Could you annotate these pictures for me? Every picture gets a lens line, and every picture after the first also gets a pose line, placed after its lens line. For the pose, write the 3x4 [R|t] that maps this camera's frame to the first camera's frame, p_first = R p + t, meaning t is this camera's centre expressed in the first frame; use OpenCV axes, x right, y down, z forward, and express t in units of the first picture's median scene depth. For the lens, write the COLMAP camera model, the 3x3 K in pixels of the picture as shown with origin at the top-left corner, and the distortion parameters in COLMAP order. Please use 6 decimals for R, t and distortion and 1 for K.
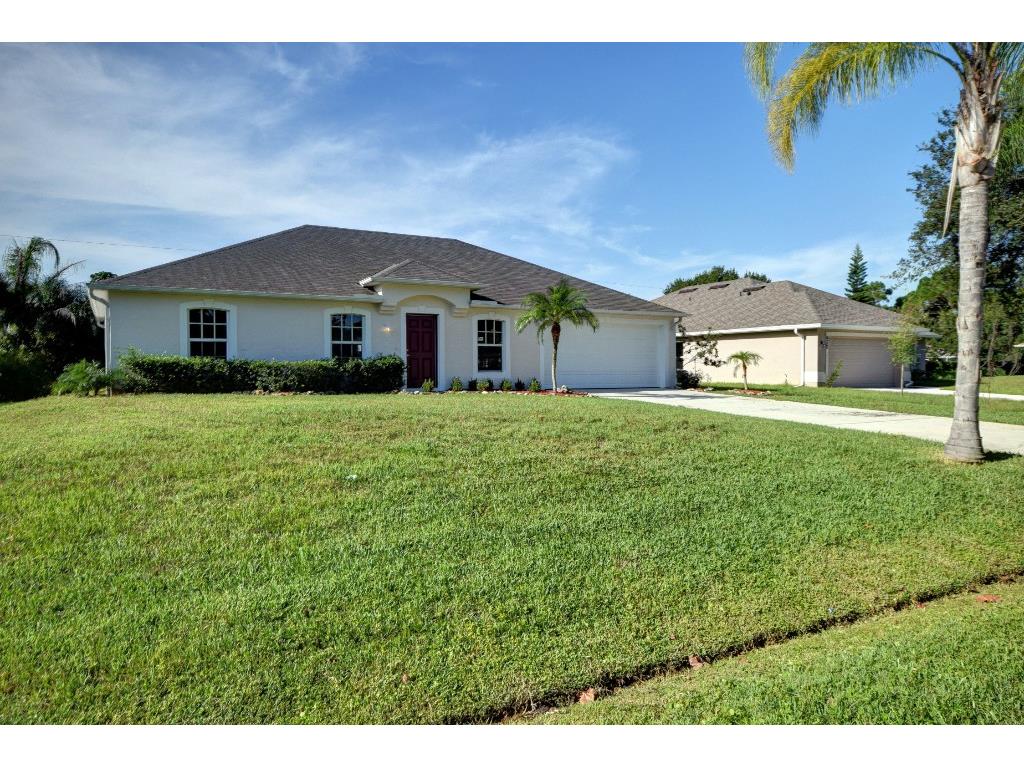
lens RADIAL K [[672.4, 0, 526.1], [0, 672.4, 381.3], [0, 0, 1]] dist [0.003380, 0.000340]
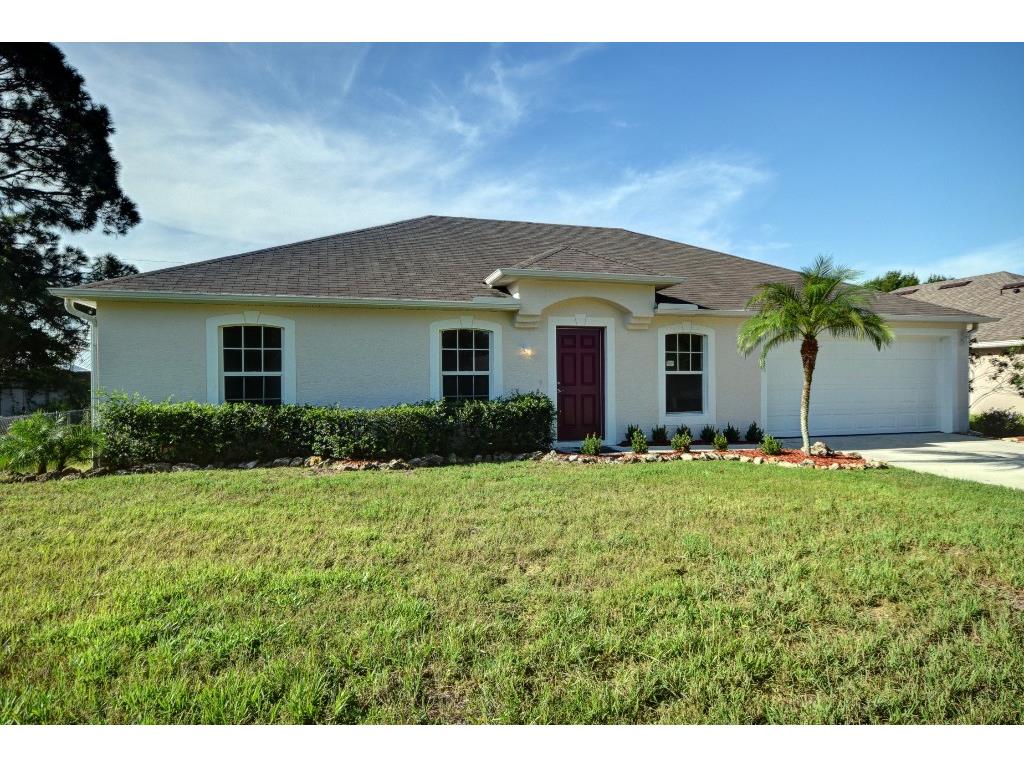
lens RADIAL K [[610.8, 0, 512.0], [0, 610.8, 384.0], [0, 0, 1]] dist [0.021515, 0.001484]
pose [[0.967137, -0.000908, -0.254256, -0.072166], [-0.002291, 0.999922, -0.012285, -0.039346], [0.254247, 0.012464, 0.967059, 0.430783]]
